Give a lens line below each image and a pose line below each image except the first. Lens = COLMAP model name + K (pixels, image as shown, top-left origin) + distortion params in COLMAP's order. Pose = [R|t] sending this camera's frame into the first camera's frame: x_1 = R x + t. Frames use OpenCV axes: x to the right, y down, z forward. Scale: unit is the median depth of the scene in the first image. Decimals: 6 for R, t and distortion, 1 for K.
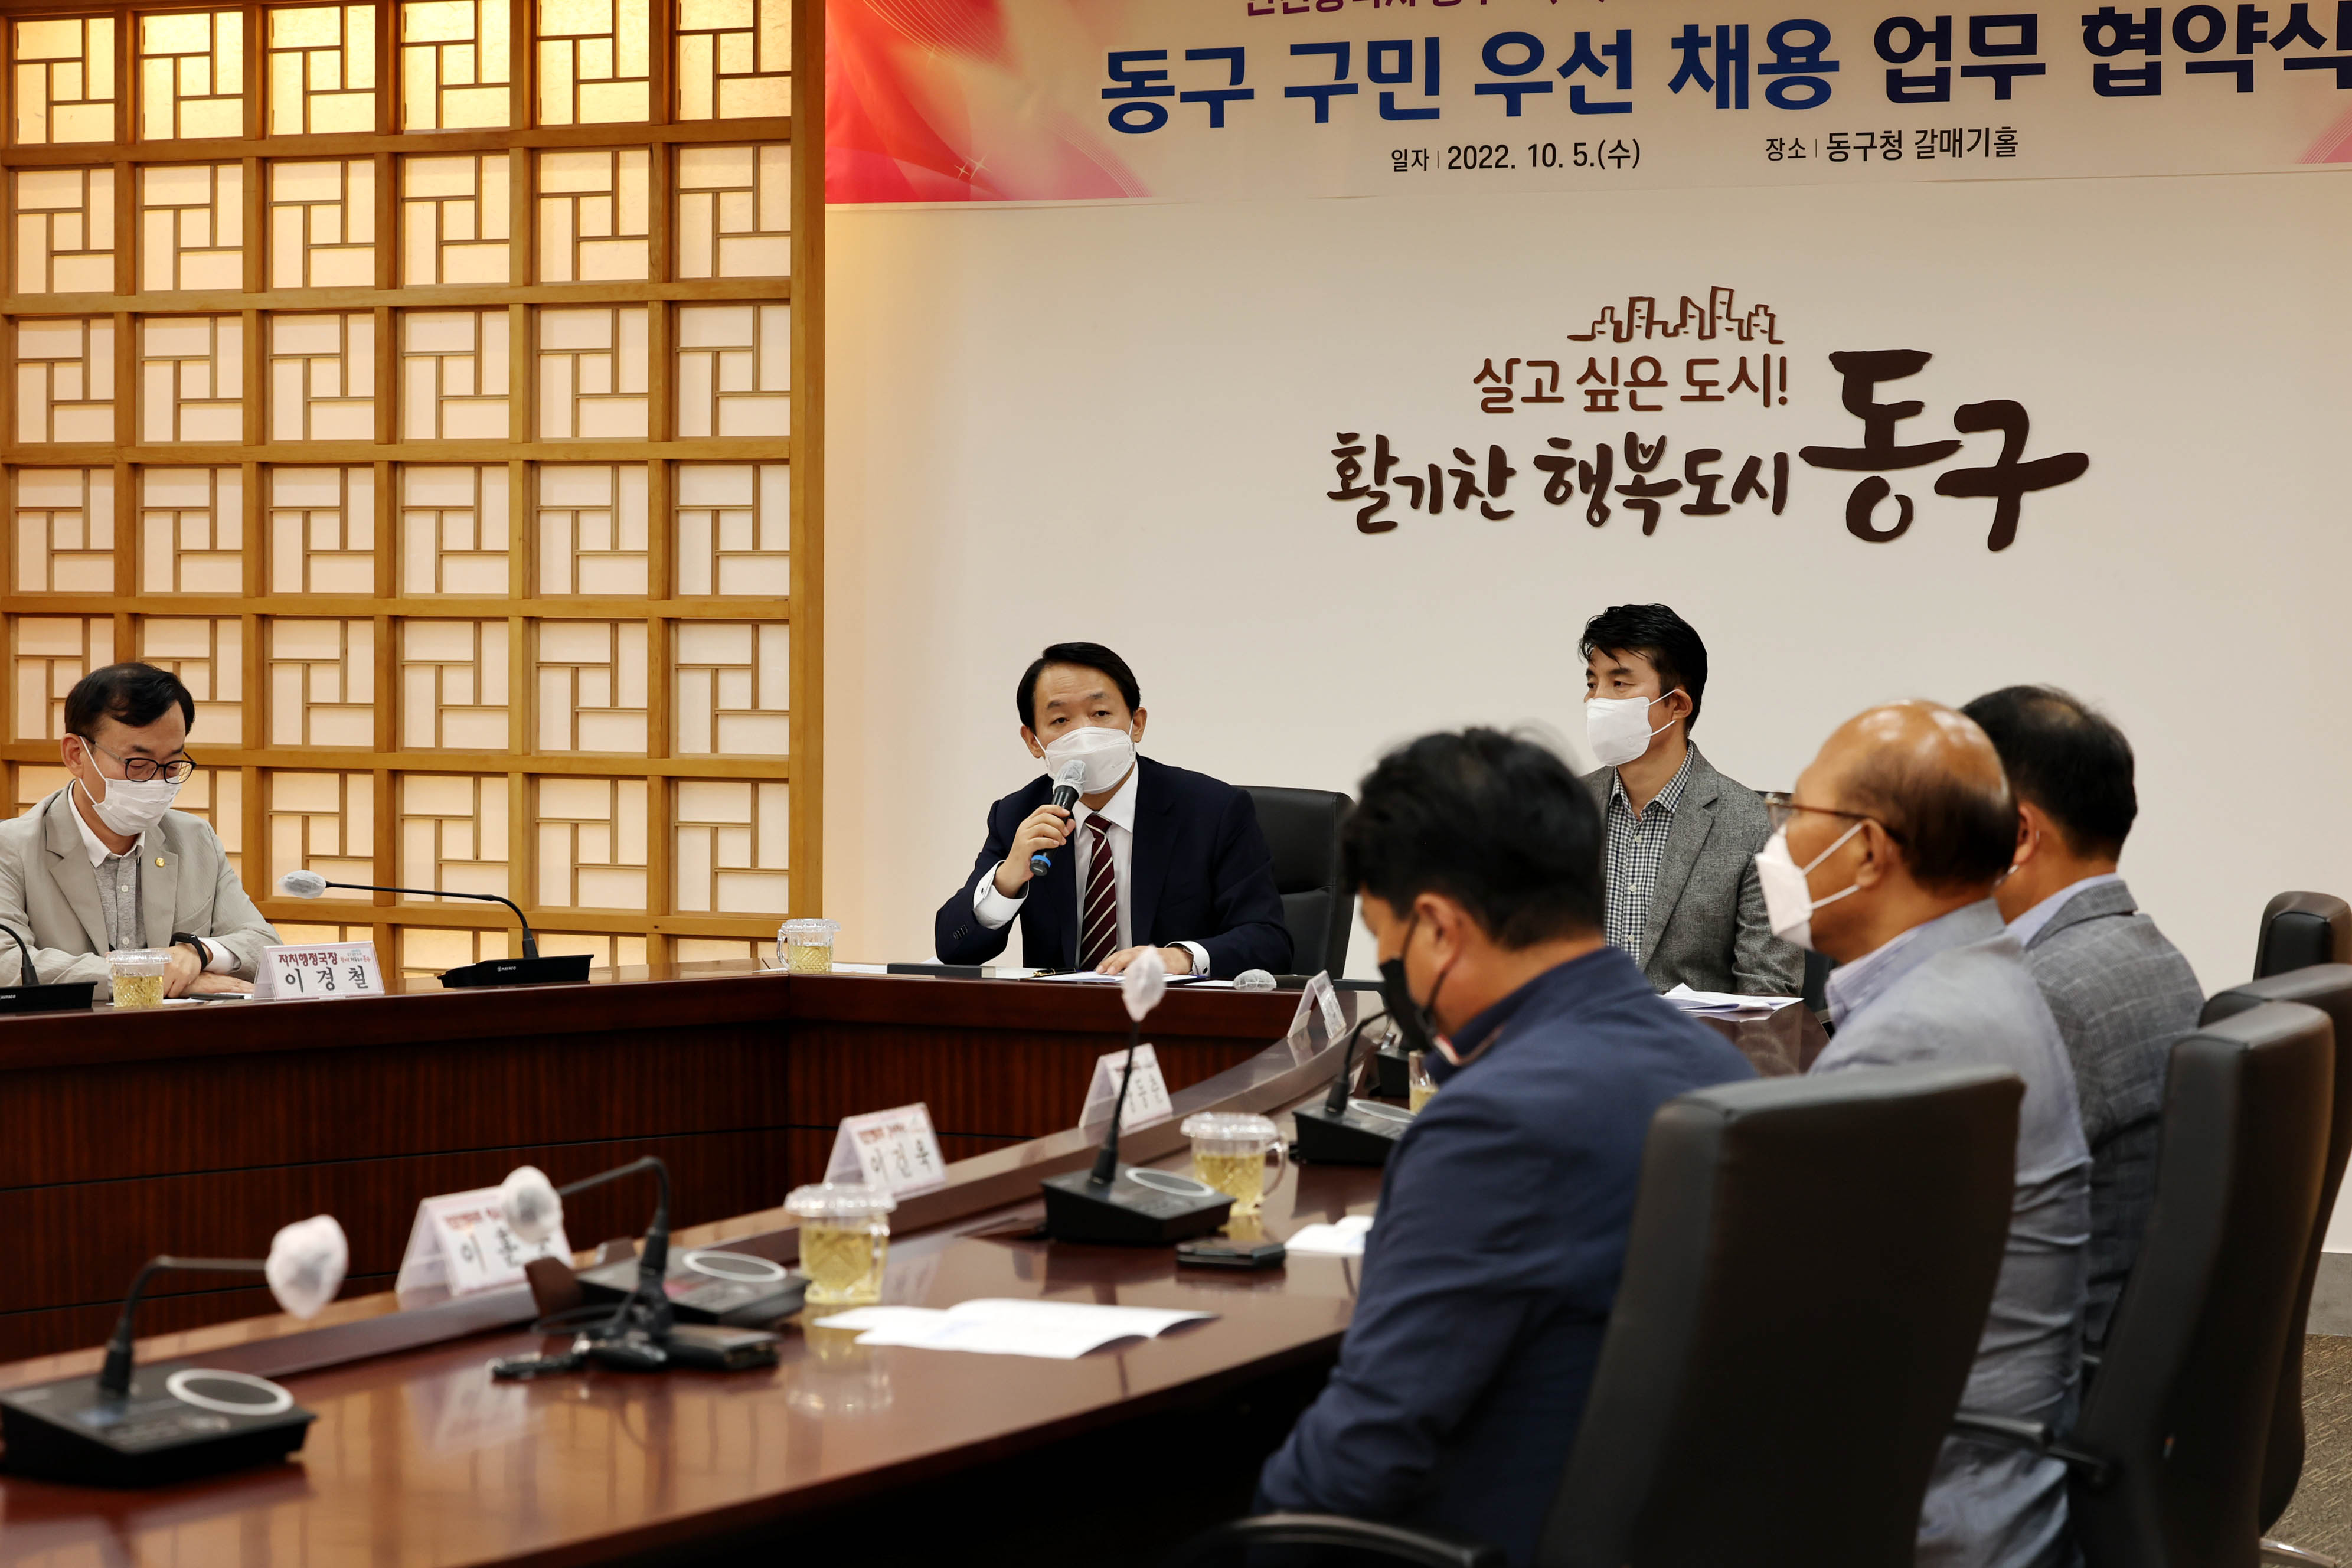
lens RADIAL K [[5893.5, 0, 1200.6], [0, 5893.5, 884.5], [0, 0, 1]] dist [-0.013847, 0.000000]
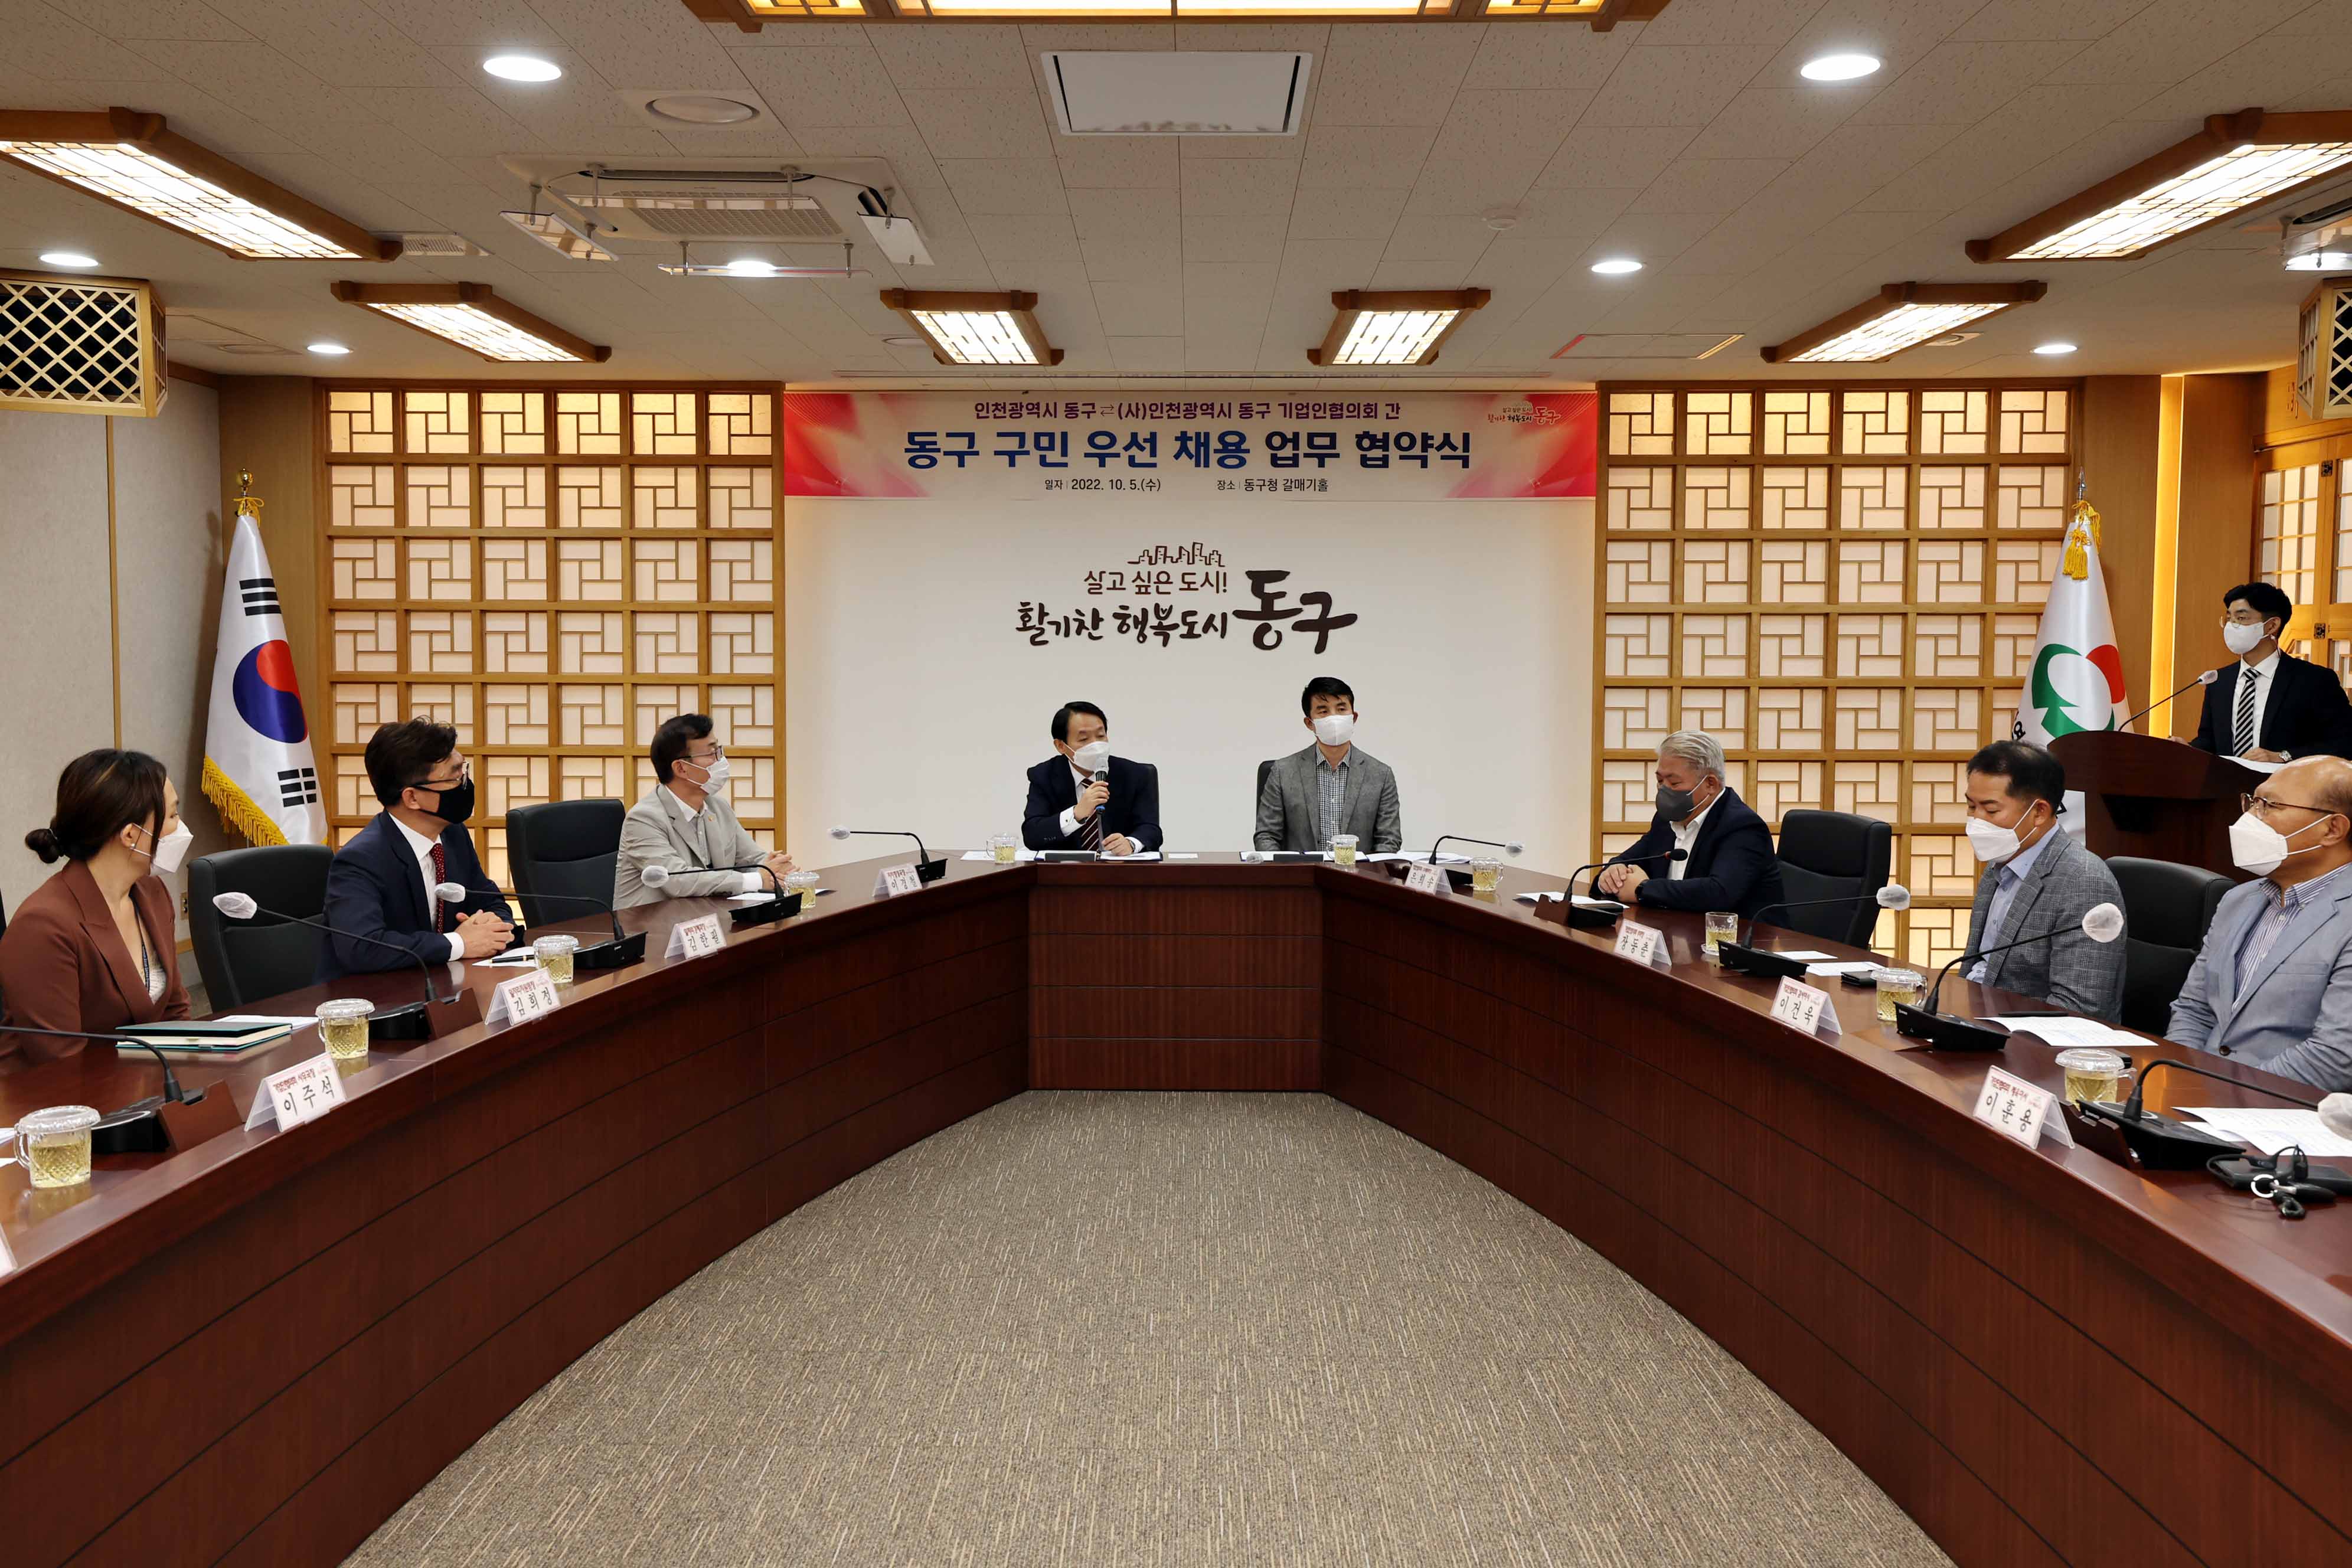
lens RADIAL K [[2014.6, 0, 1173.9], [0, 2014.6, 764.8], [0, 0, 1]] dist [0.021983, 0.014128]
pose [[0.904610, -0.026082, 0.425443, -0.266196], [0.021622, 0.999649, 0.015310, -0.024273], [-0.425693, -0.004651, 0.904856, 0.266652]]
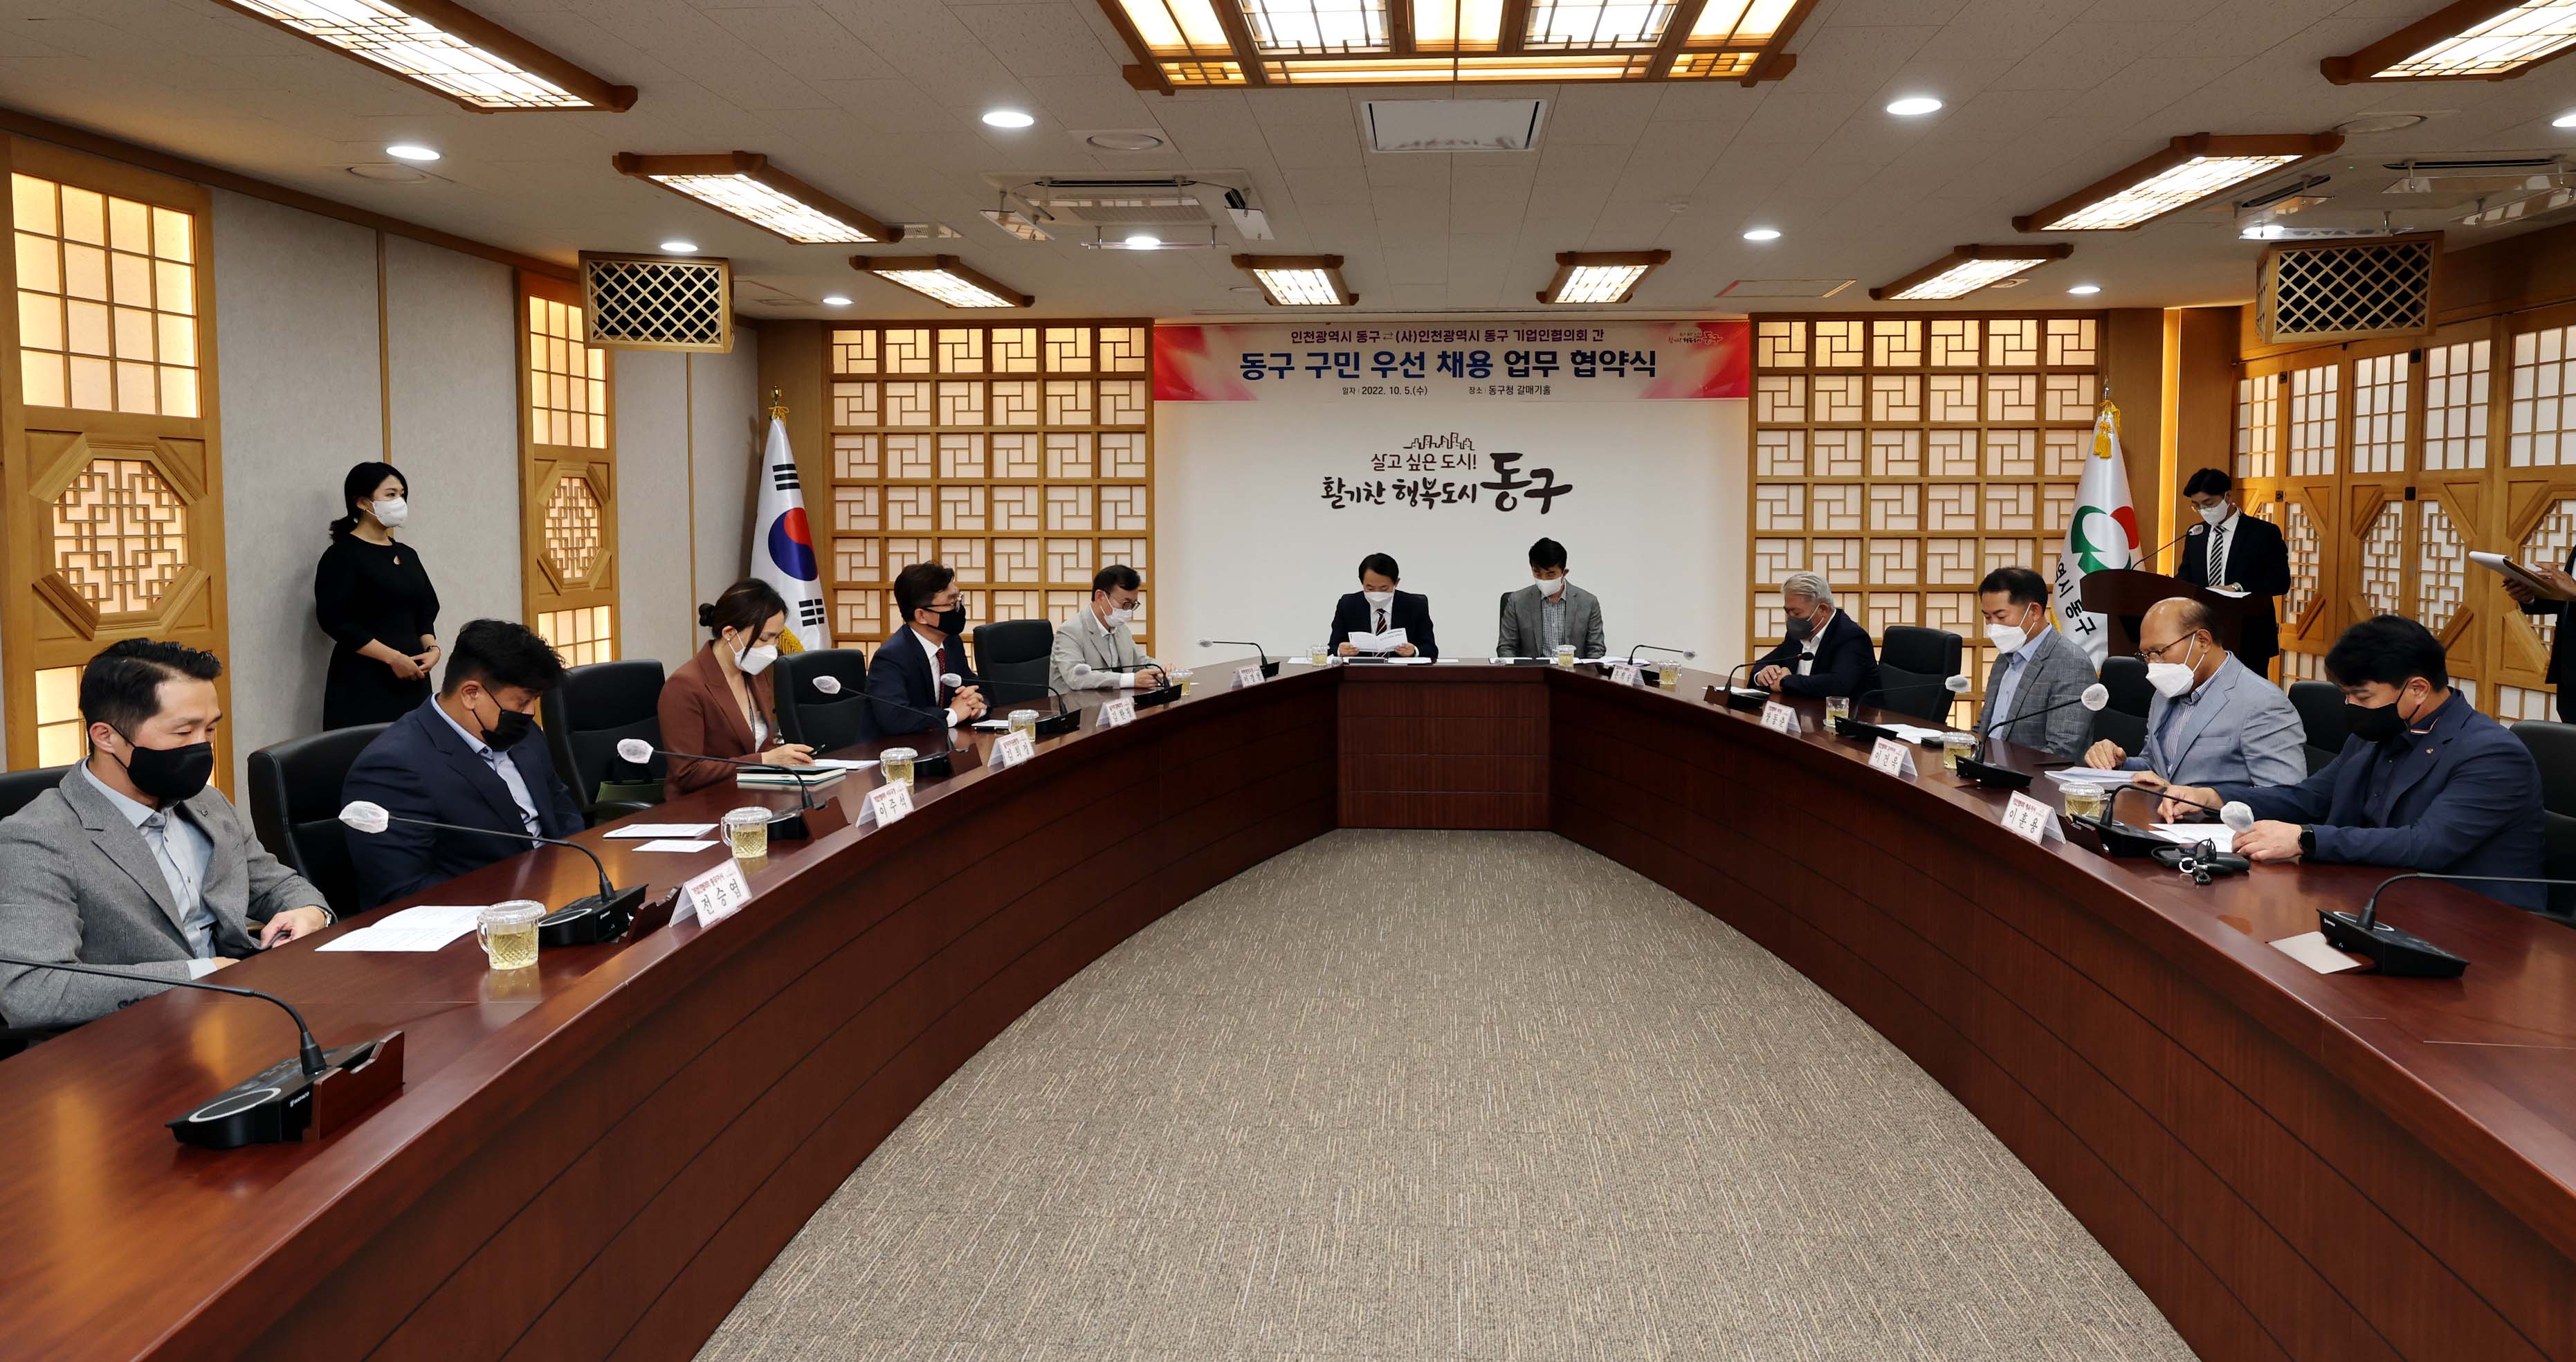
lens RADIAL K [[1560.3, 0, 1353.6], [0, 1560.3, 600.3], [0, 0, 1]] dist [-0.033710, 0.000912]
pose [[0.922547, -0.026984, 0.384939, -0.292115], [0.023486, 0.999629, 0.013785, -0.022408], [-0.385168, -0.003677, 0.922839, 0.230126]]
